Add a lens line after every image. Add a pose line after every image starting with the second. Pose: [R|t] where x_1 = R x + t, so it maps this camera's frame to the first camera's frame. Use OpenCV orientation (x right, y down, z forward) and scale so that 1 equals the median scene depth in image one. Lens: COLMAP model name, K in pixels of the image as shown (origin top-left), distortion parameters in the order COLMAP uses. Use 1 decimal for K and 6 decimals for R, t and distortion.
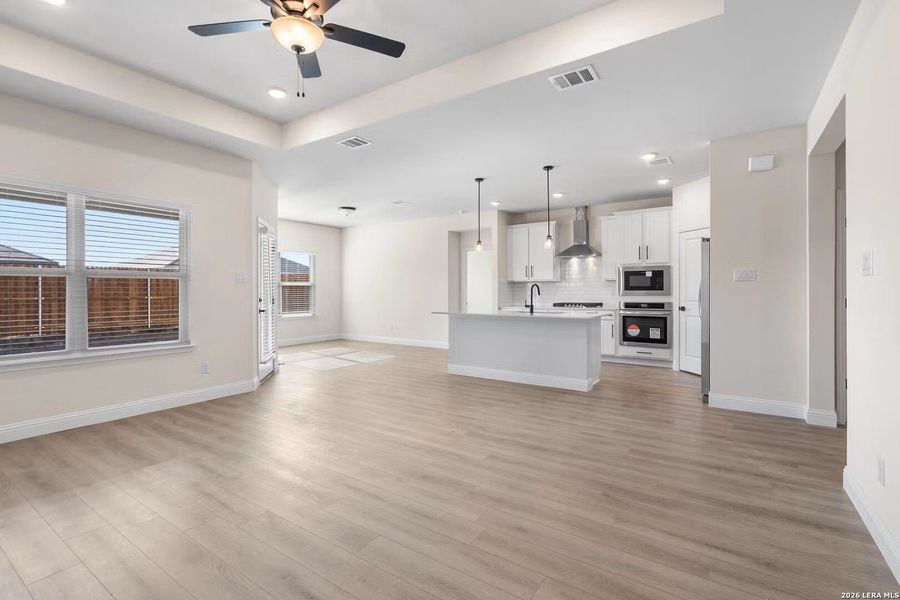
lens RADIAL K [[415.9, 0, 447.0], [0, 415.9, 294.8], [0, 0, 1]] dist [-0.001378, -0.000019]
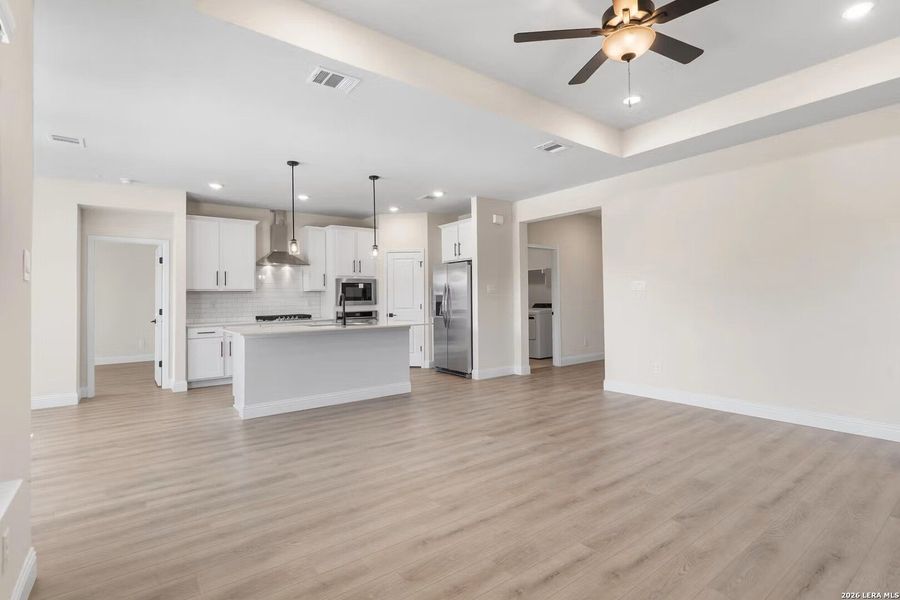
lens RADIAL K [[432.9, 0, 452.4], [0, 432.9, 296.5], [0, 0, 1]] dist [-0.001148, -0.000128]
pose [[0.314634, 0.002111, 0.949211, -0.583748], [0.022842, 0.999691, -0.009795, -0.004976], [-0.948938, 0.024763, 0.314489, 0.428234]]
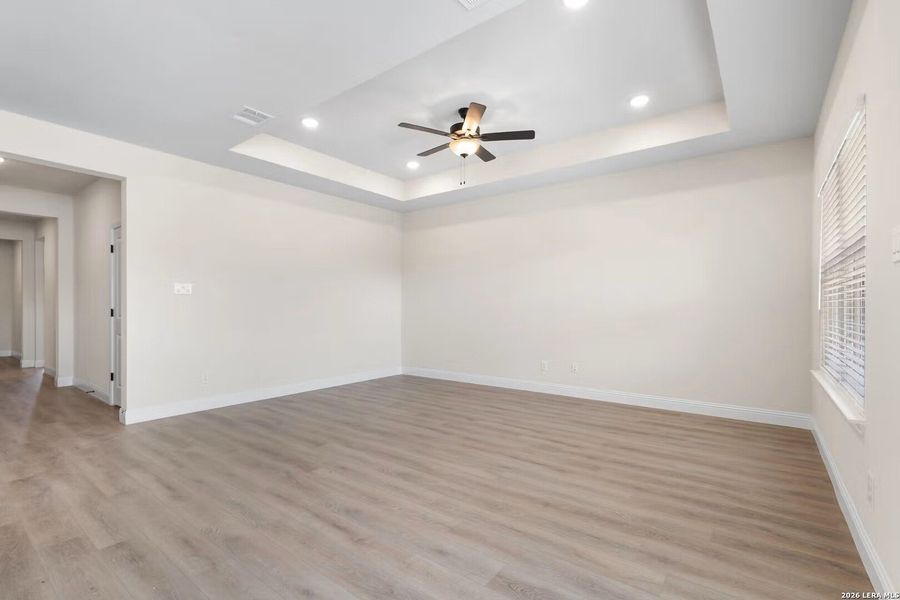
lens RADIAL K [[414.2, 0, 452.5], [0, 414.2, 305.0], [0, 0, 1]] dist [-0.001266, -0.000268]
pose [[-0.998511, 0.003211, 0.054456, -0.158149], [0.003249, 0.999995, 0.000600, 0.001758], [-0.054454, 0.000776, -0.998516, 1.048275]]
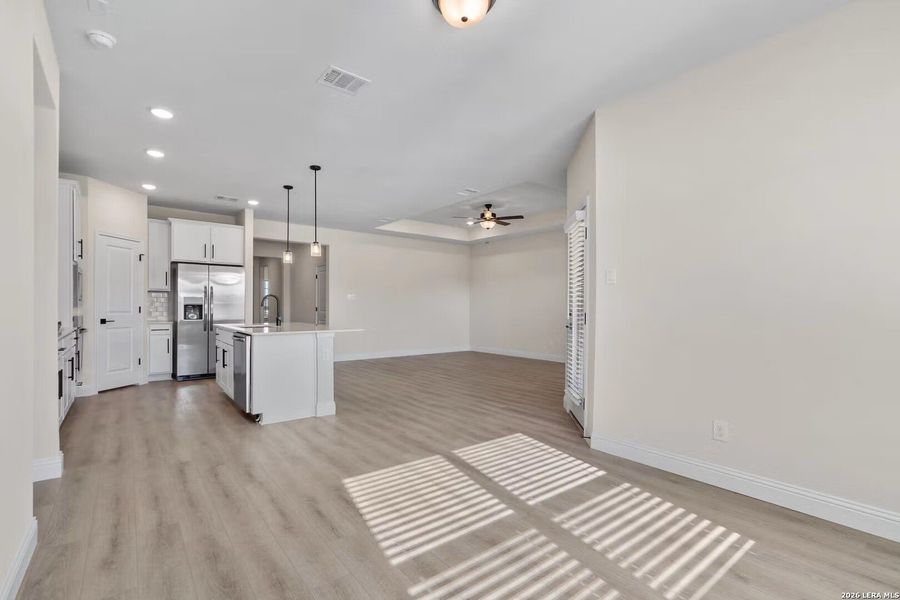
lens RADIAL K [[414.2, 0, 452.5], [0, 414.2, 305.0], [0, 0, 1]] dist [-0.001266, -0.000268]
pose [[-0.955718, 0.000943, 0.294281, -0.405906], [0.001028, 0.999999, 0.000134, -0.001173], [-0.294281, 0.000431, -0.955719, 1.622003]]
